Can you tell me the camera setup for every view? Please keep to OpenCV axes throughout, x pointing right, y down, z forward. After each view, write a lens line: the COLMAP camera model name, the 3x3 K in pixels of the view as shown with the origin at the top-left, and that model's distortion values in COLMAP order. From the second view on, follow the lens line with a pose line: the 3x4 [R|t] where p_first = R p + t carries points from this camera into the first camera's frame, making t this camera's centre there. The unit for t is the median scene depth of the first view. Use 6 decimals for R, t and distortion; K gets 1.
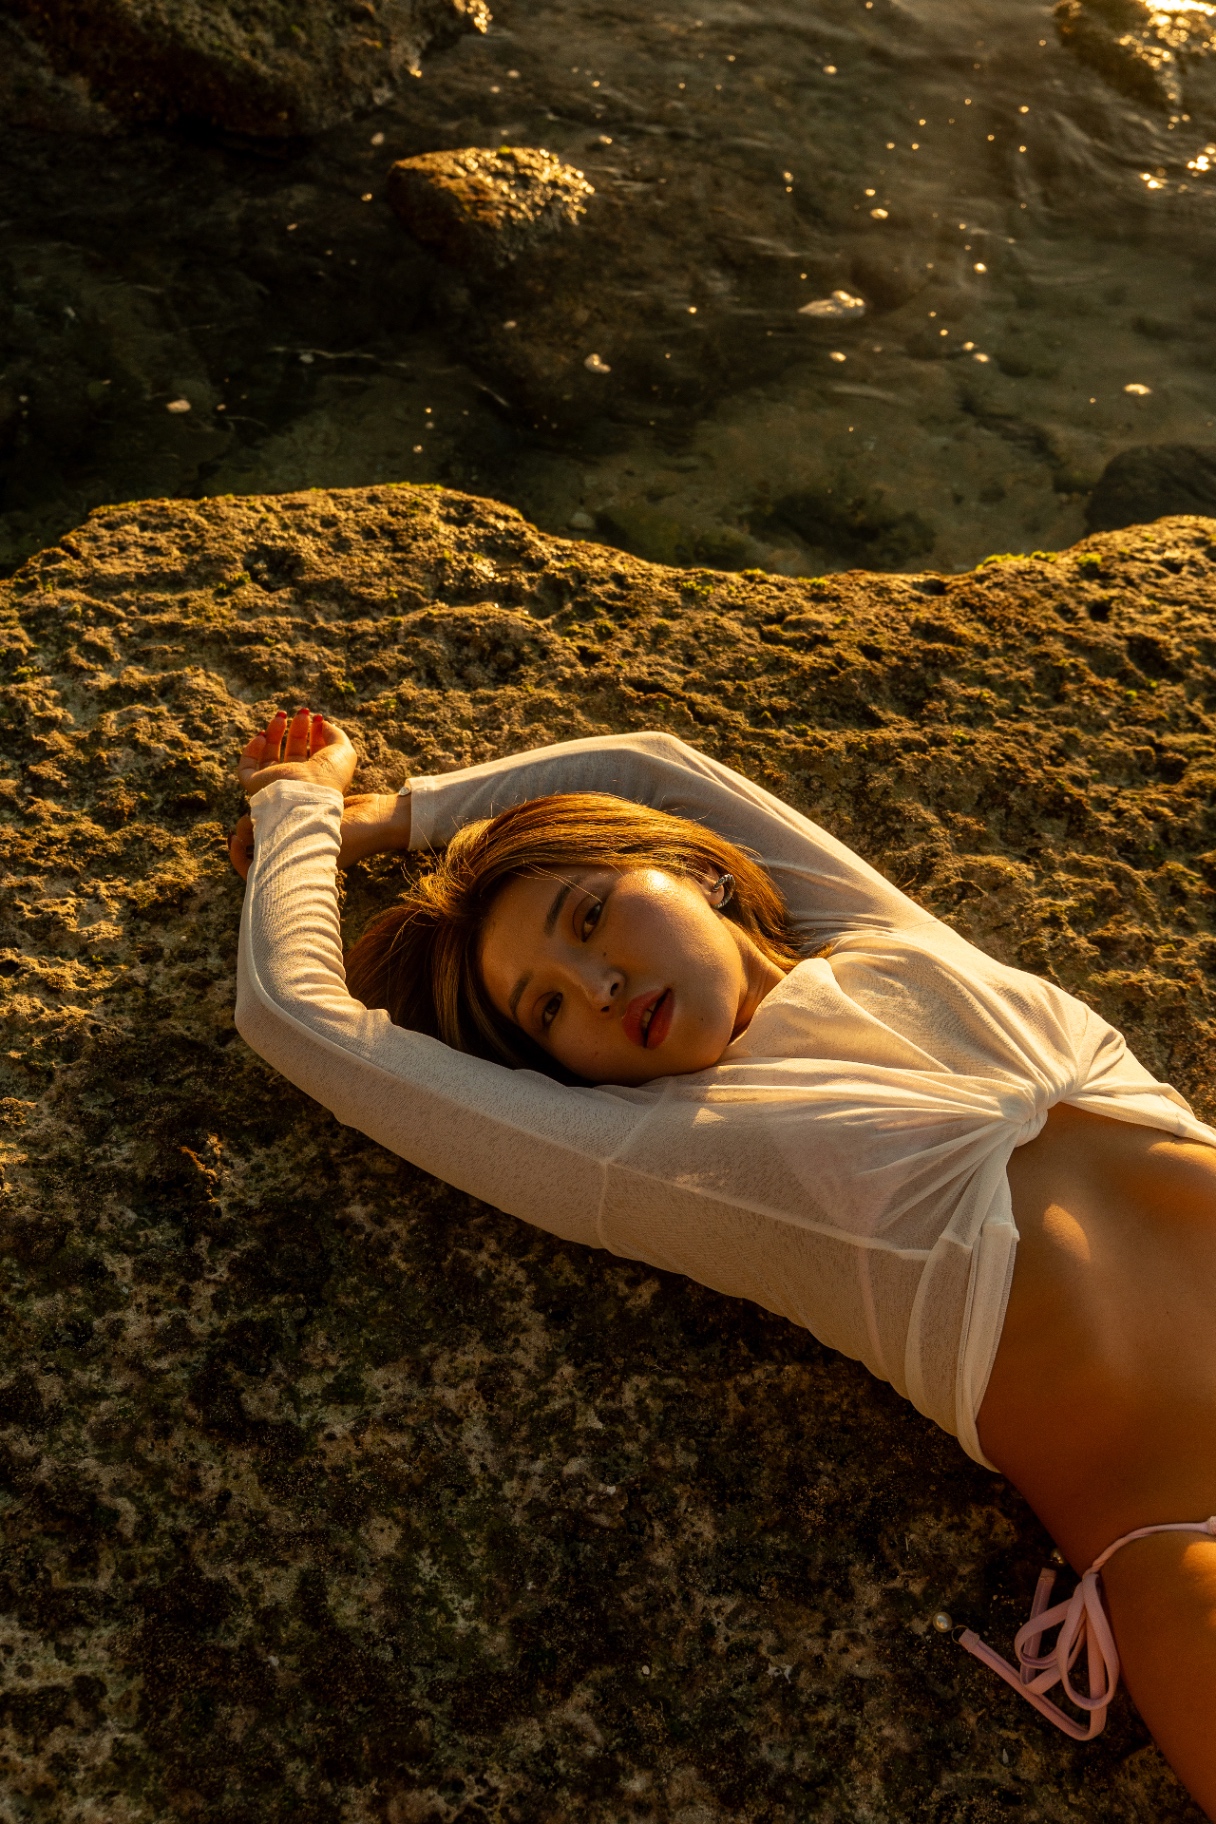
lens RADIAL K [[3683.0, 0, 608.0], [0, 3683.0, 912.0], [0, 0, 1]] dist [0.025695, 0.189267]
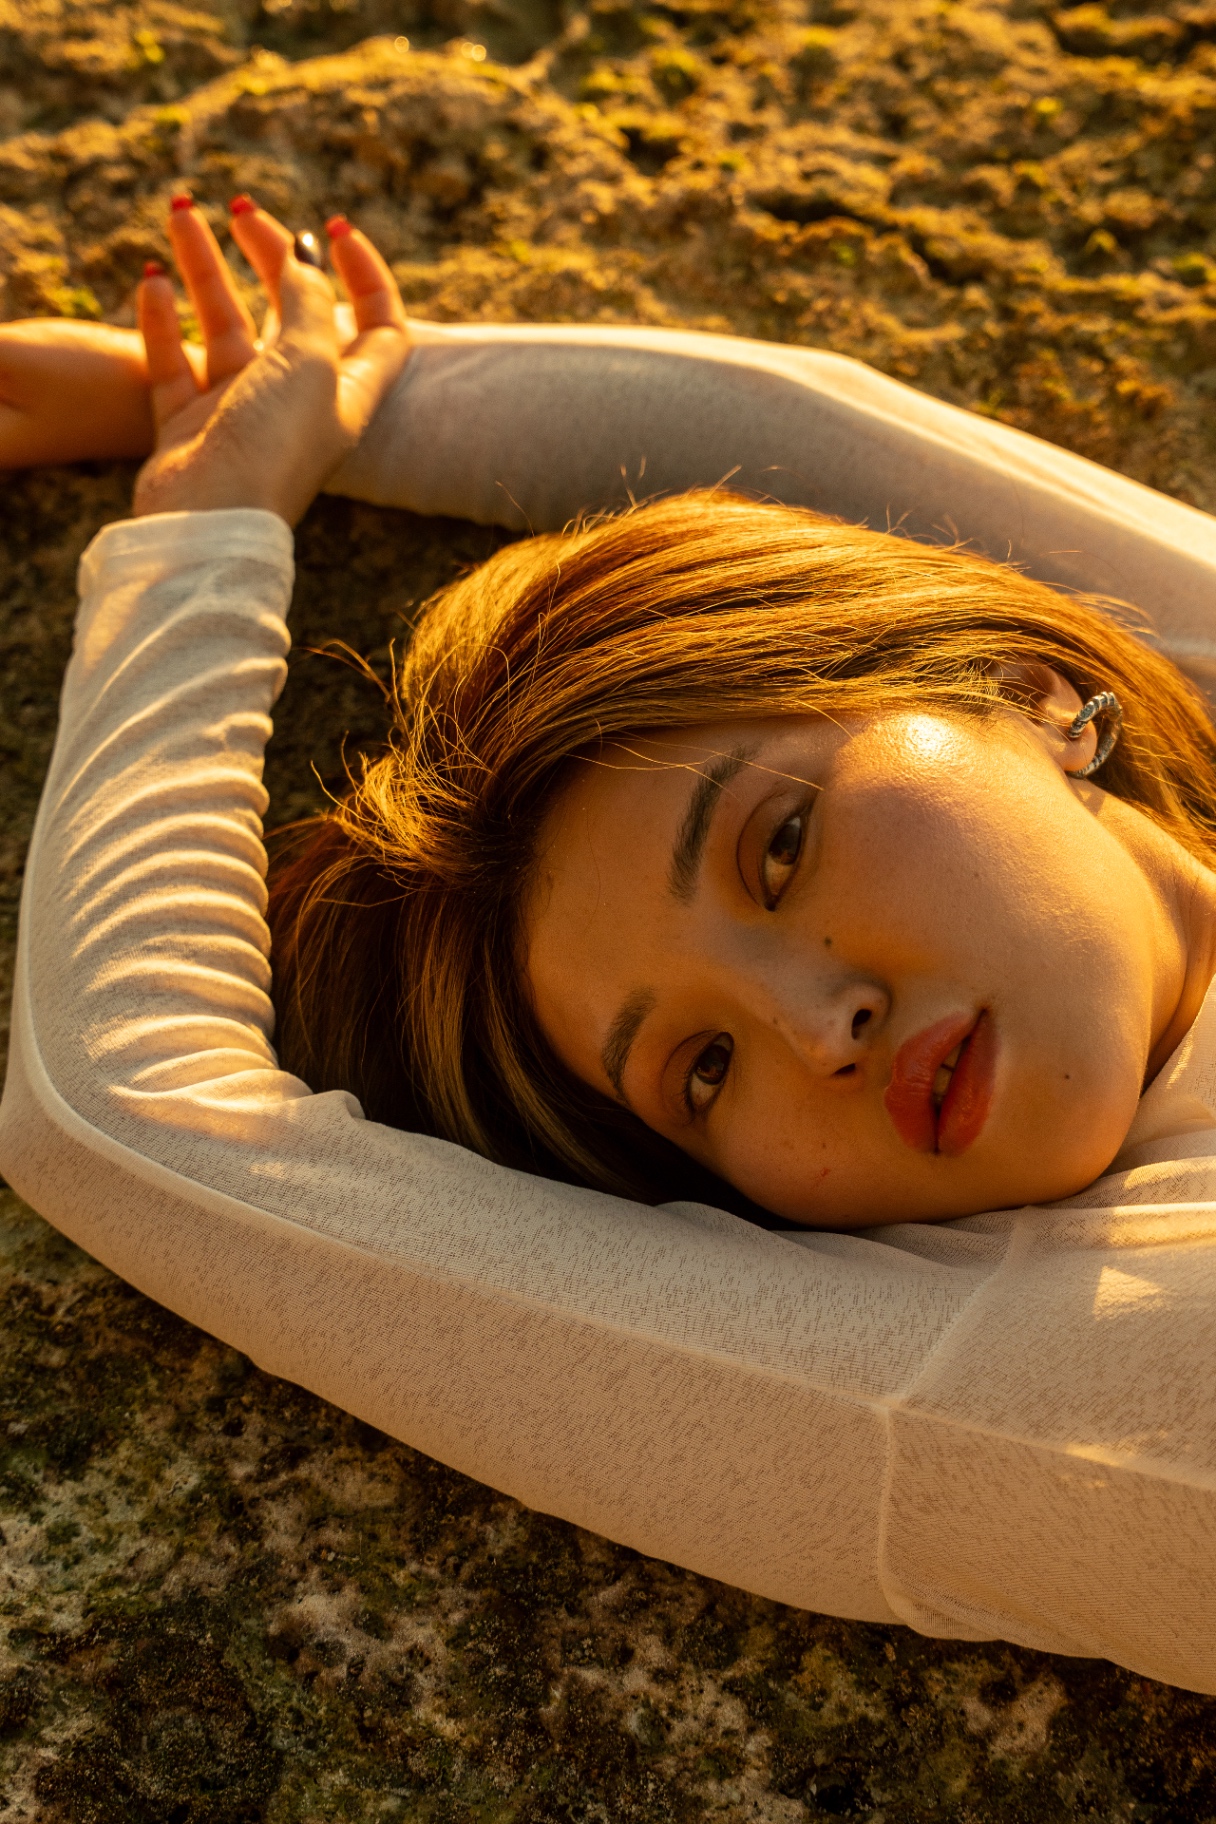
lens RADIAL K [[3683.0, 0, 608.0], [0, 3683.0, 912.0], [0, 0, 1]] dist [0.025695, 0.189267]
pose [[0.988101, -0.146321, 0.047406, -0.042043], [0.130490, 0.960644, 0.245224, -0.089829], [-0.081422, -0.236120, 0.968307, 0.585254]]
